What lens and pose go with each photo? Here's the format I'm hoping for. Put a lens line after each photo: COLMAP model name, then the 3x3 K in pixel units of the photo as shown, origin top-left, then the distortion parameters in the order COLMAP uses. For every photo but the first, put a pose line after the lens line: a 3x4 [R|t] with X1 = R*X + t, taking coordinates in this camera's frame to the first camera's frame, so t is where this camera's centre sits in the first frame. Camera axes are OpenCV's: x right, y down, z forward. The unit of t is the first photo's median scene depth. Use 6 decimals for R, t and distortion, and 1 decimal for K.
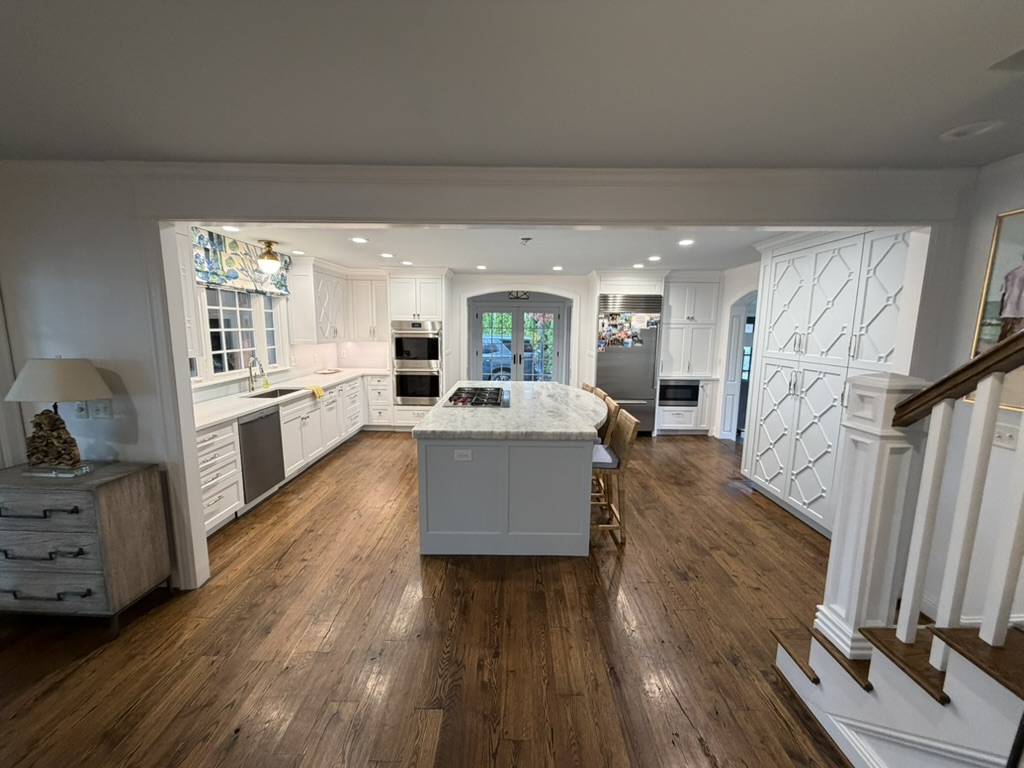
lens RADIAL K [[407.2, 0, 510.5], [0, 407.2, 384.6], [0, 0, 1]] dist [0.001263, -0.000246]
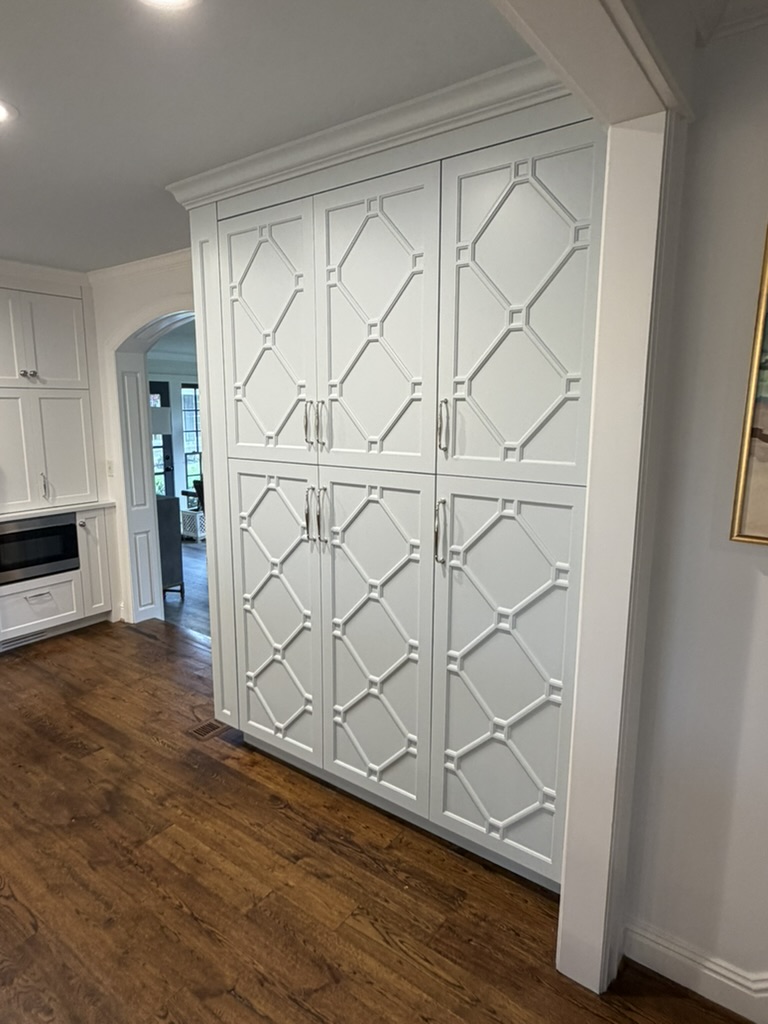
lens RADIAL K [[600.8, 0, 380.7], [0, 600.8, 511.4], [0, 0, 1]] dist [0.000745, -0.000302]
pose [[0.587299, -0.149540, 0.795436, 0.183577], [0.120541, 0.987984, 0.096738, -0.050465], [-0.800344, 0.039068, 0.598267, 0.455871]]
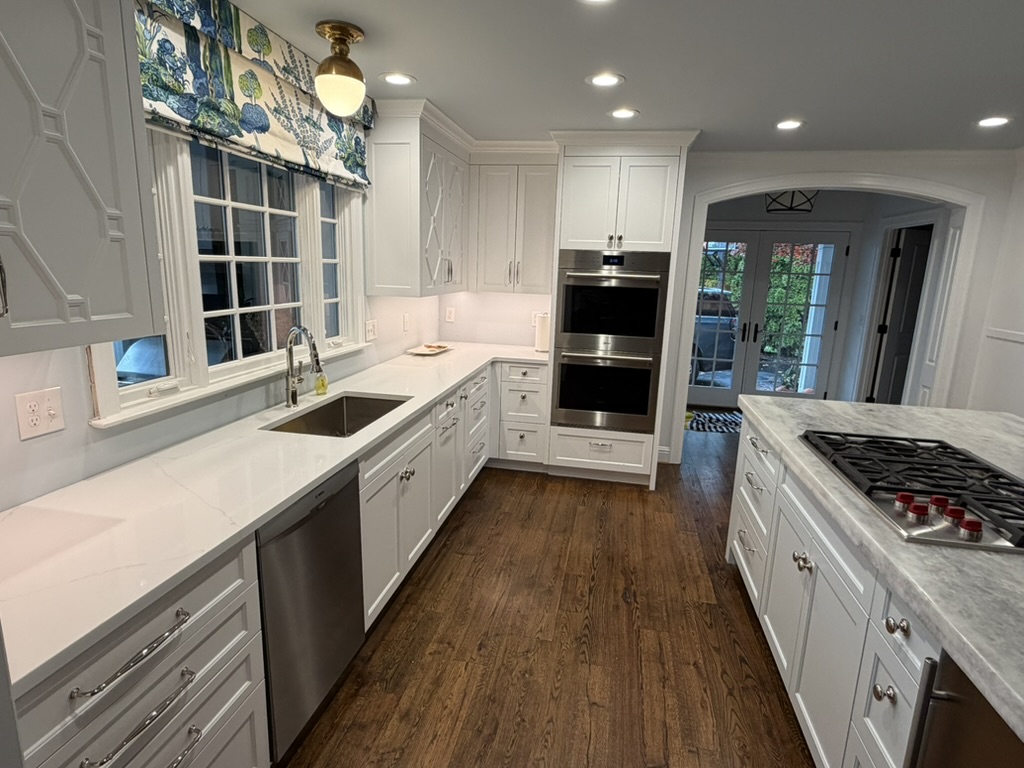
lens RADIAL K [[561.8, 0, 508.6], [0, 561.8, 385.3], [0, 0, 1]] dist [0.002556, -0.000722]
pose [[0.981421, 0.058793, -0.182636, -0.311055], [-0.047521, 0.996721, 0.065492, -0.055213], [0.185888, -0.055596, 0.980997, 0.472882]]
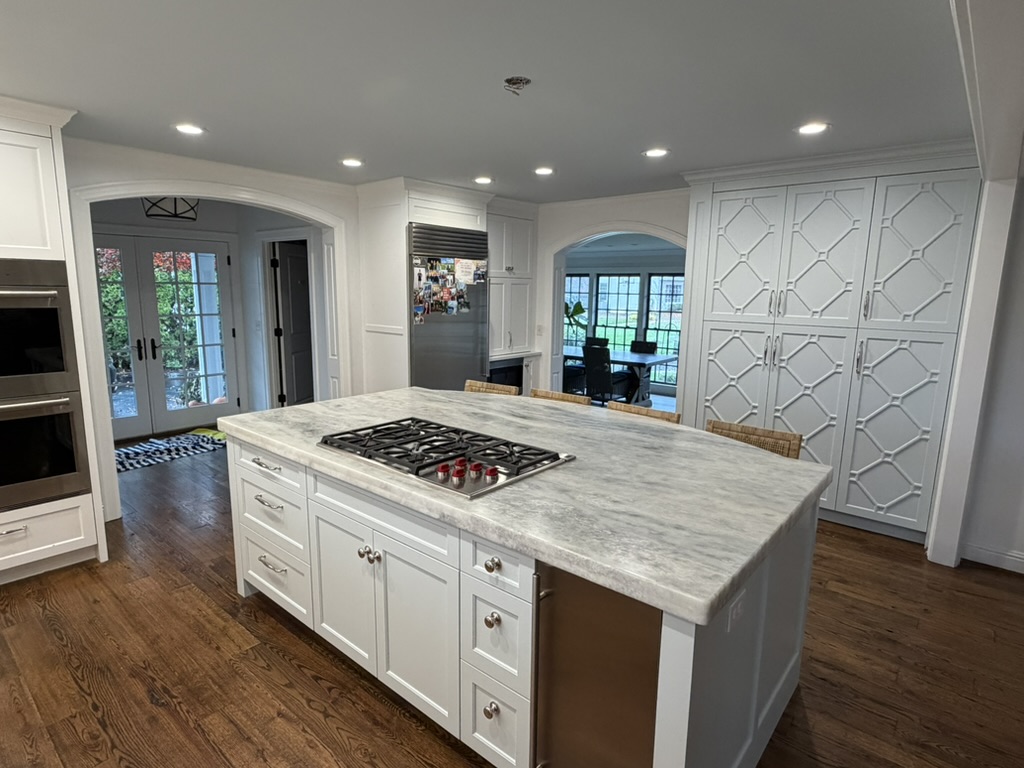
lens RADIAL K [[561.8, 0, 508.6], [0, 561.8, 385.3], [0, 0, 1]] dist [0.002556, -0.000722]
pose [[0.646529, -0.132053, 0.751374, -0.421424], [0.101607, 0.991036, 0.086744, -0.071205], [-0.756093, 0.020263, 0.654150, 0.537744]]
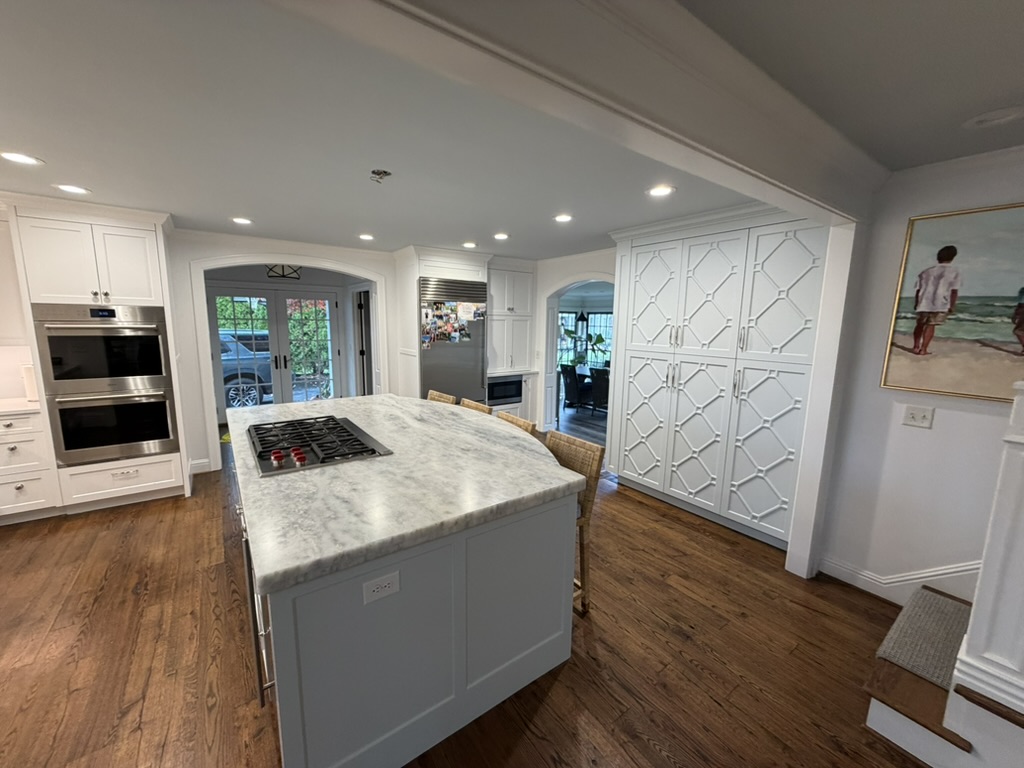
lens RADIAL K [[407.2, 0, 510.5], [0, 407.2, 384.6], [0, 0, 1]] dist [0.001263, -0.000246]
pose [[0.805982, -0.090530, 0.584976, -0.168170], [0.078452, 0.995855, 0.046027, -0.048090], [-0.586718, 0.008795, 0.809744, 0.347030]]
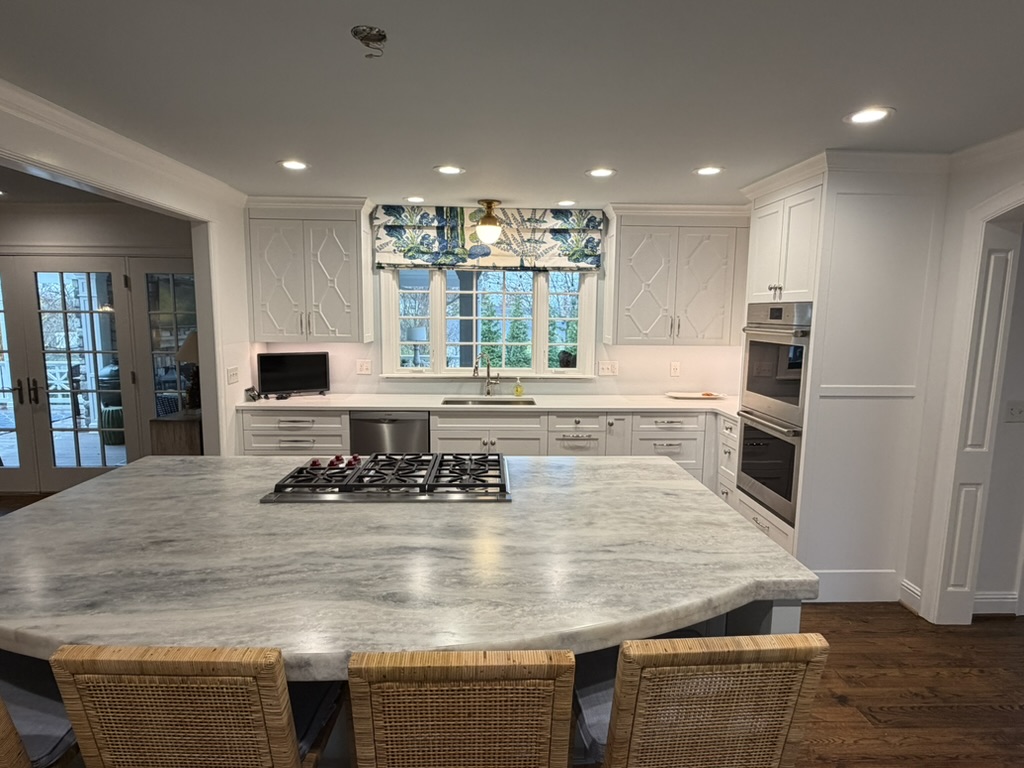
lens RADIAL K [[561.8, 0, 508.6], [0, 561.8, 385.3], [0, 0, 1]] dist [0.002556, -0.000722]
pose [[0.039481, 0.118933, -0.992117, 0.460508], [-0.155182, 0.981574, 0.111494, -0.134036], [0.987097, 0.149557, 0.057210, 0.993995]]
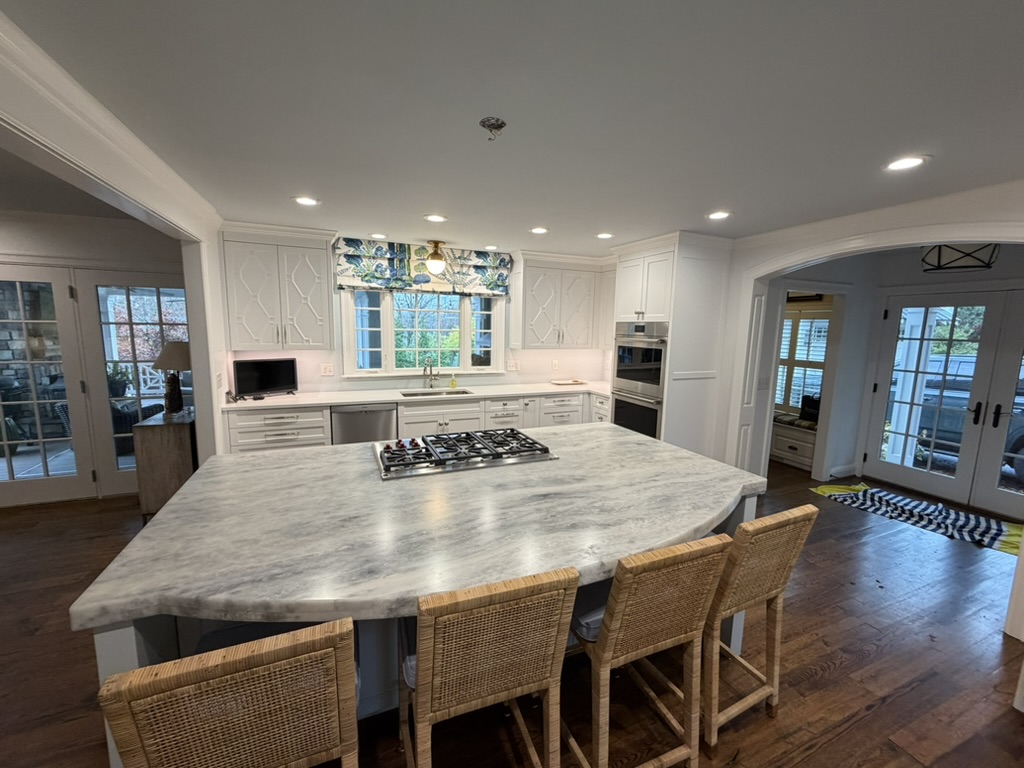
lens RADIAL K [[415.9, 0, 512.0], [0, 415.9, 384.0], [0, 0, 1]] dist [0.000808, 0.000050]
pose [[0.395871, 0.123048, -0.910025, 0.433429], [-0.148498, 0.986517, 0.068792, -0.102130], [0.906220, 0.107904, 0.408806, 0.764668]]
